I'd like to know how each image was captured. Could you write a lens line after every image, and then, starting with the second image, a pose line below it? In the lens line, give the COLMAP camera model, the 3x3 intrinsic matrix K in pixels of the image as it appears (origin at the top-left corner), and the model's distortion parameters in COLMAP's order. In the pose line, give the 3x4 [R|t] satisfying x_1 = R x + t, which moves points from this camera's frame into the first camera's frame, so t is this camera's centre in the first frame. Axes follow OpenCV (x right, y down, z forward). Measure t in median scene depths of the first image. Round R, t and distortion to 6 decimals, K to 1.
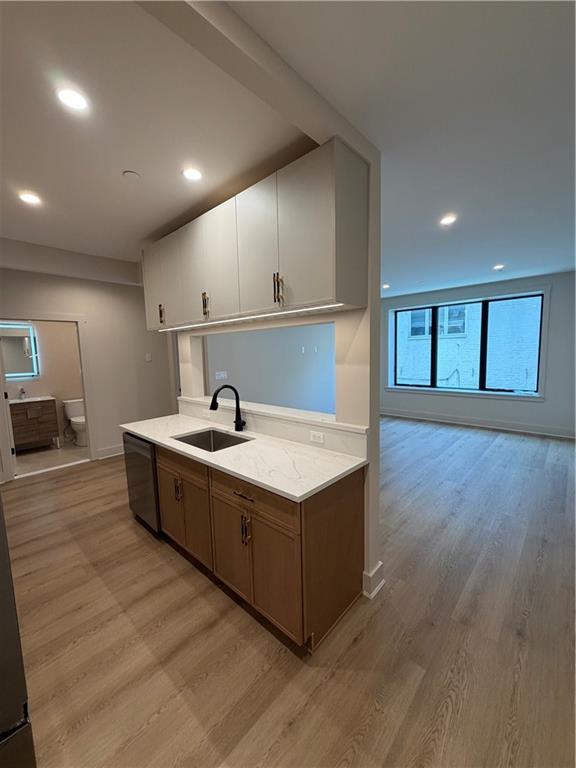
lens RADIAL K [[307.4, 0, 288.3], [0, 307.4, 384.7], [0, 0, 1]] dist [-0.000082, 0.000006]
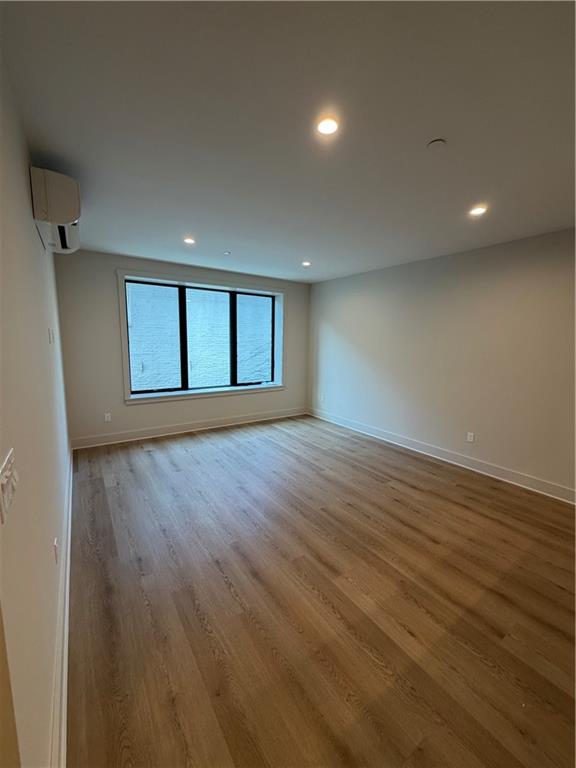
lens RADIAL K [[307.4, 0, 287.5], [0, 307.4, 383.3], [0, 0, 1]] dist [-0.000082, 0.000006]
pose [[0.217459, -0.100845, 0.970846, -0.257666], [0.079177, 0.993193, 0.085431, -0.058871], [-0.972853, 0.058291, 0.223963, 0.617771]]
